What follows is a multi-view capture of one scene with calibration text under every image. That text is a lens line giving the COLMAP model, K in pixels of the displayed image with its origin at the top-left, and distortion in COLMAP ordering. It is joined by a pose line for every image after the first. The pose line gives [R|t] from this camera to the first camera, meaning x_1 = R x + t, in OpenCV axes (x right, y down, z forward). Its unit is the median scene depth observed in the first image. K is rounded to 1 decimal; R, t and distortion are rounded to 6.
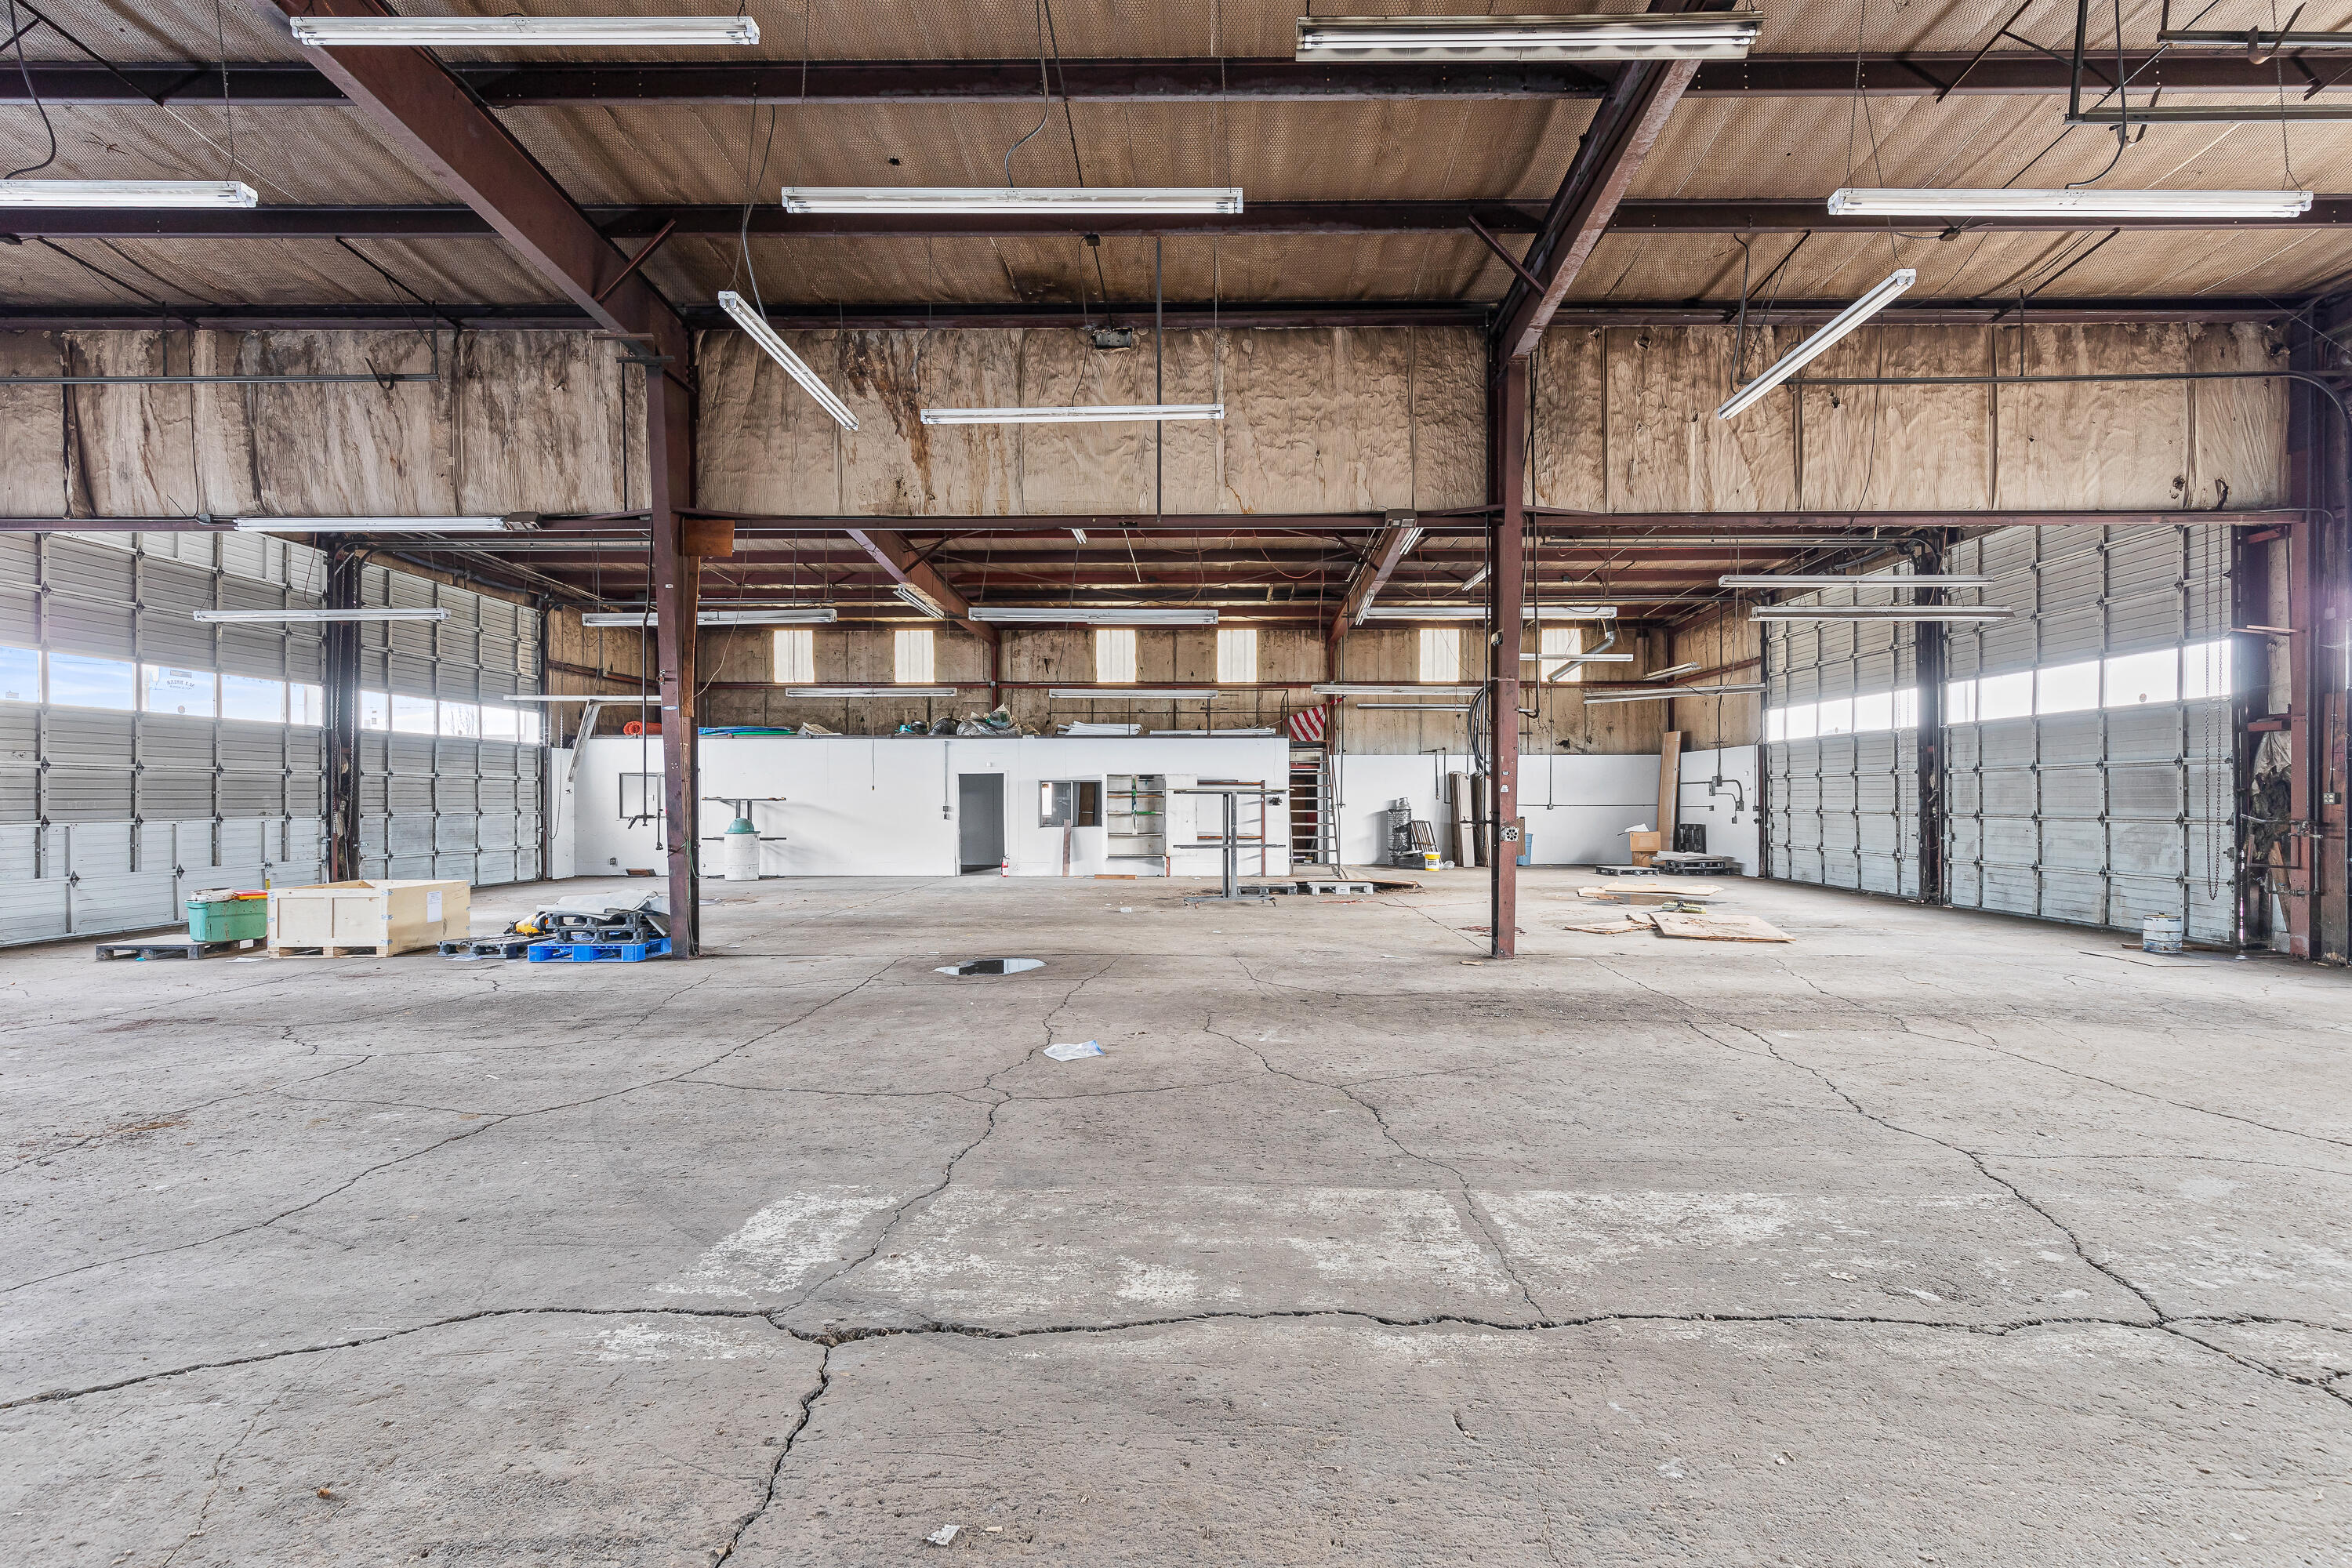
lens RADIAL K [[1108.4, 0, 1188.6], [0, 1108.4, 791.9], [0, 0, 1]] dist [0.006885, -0.000409]
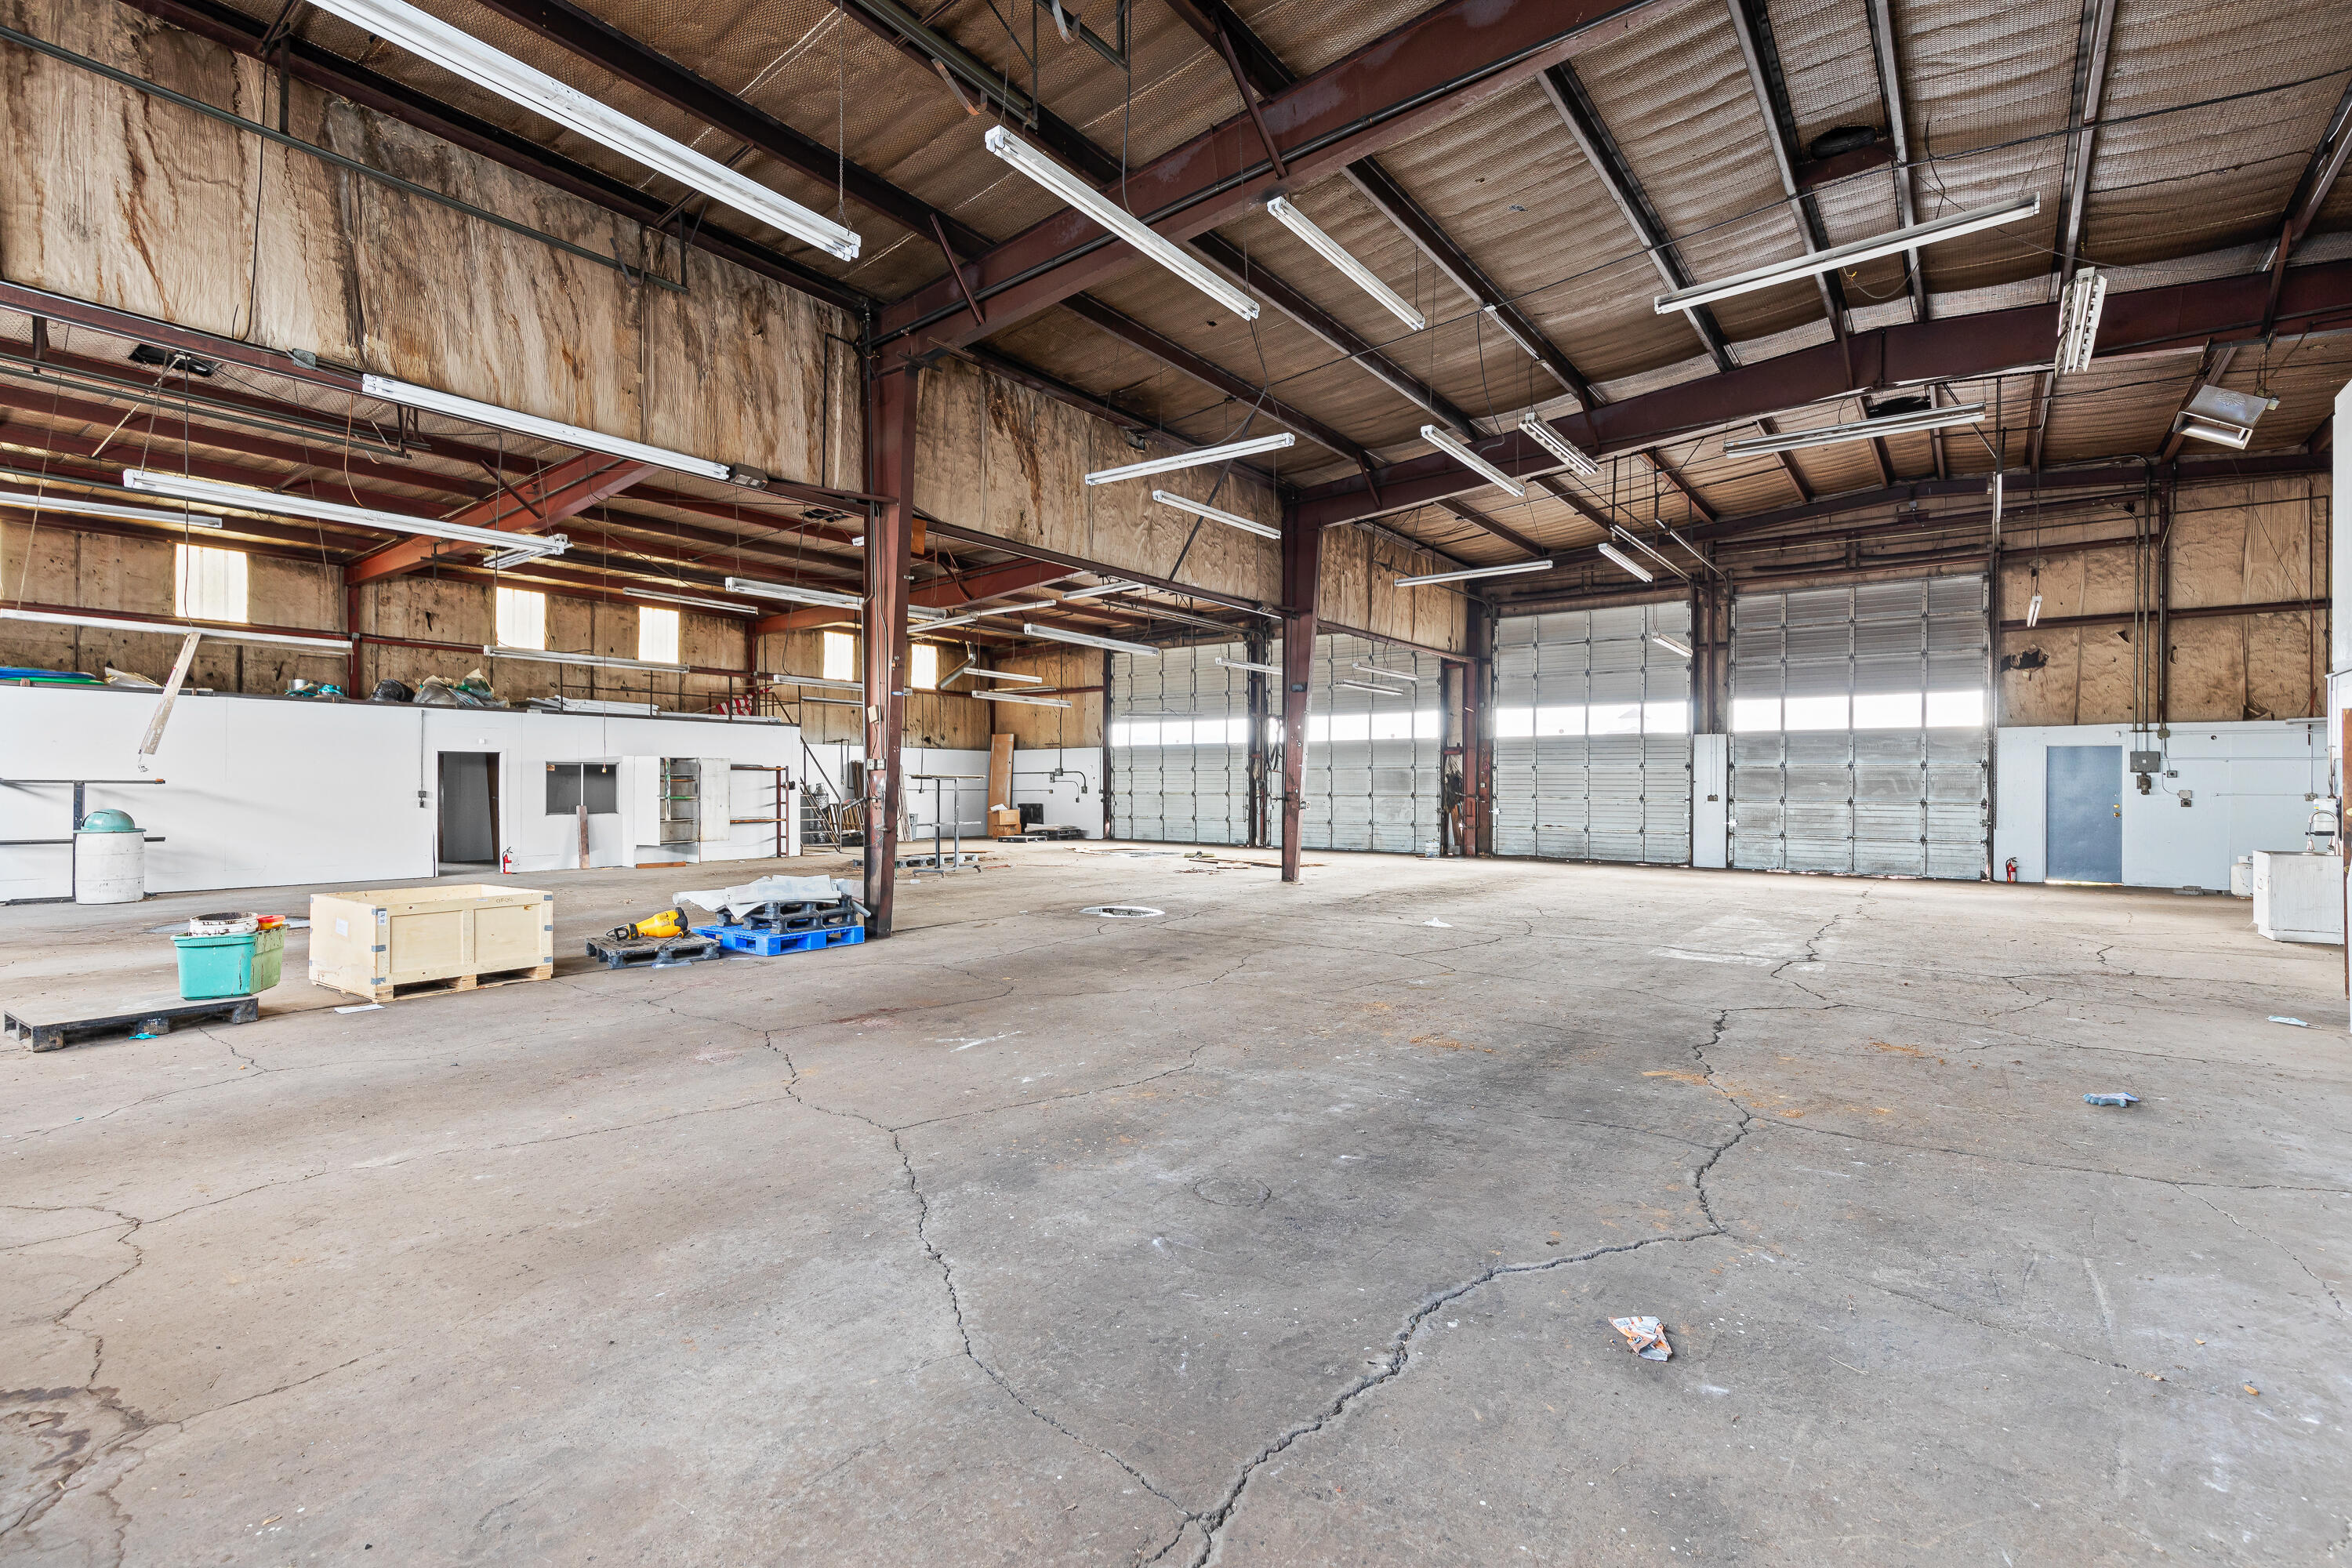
lens RADIAL K [[1069.6, 0, 1180.4], [0, 1069.6, 784.5], [0, 0, 1]] dist [0.000722, 0.000694]
pose [[0.586400, 0.003528, 0.810014, -1.076492], [-0.008006, 0.999967, 0.001441, 0.005357], [-0.809982, -0.007330, 0.586409, 0.192200]]
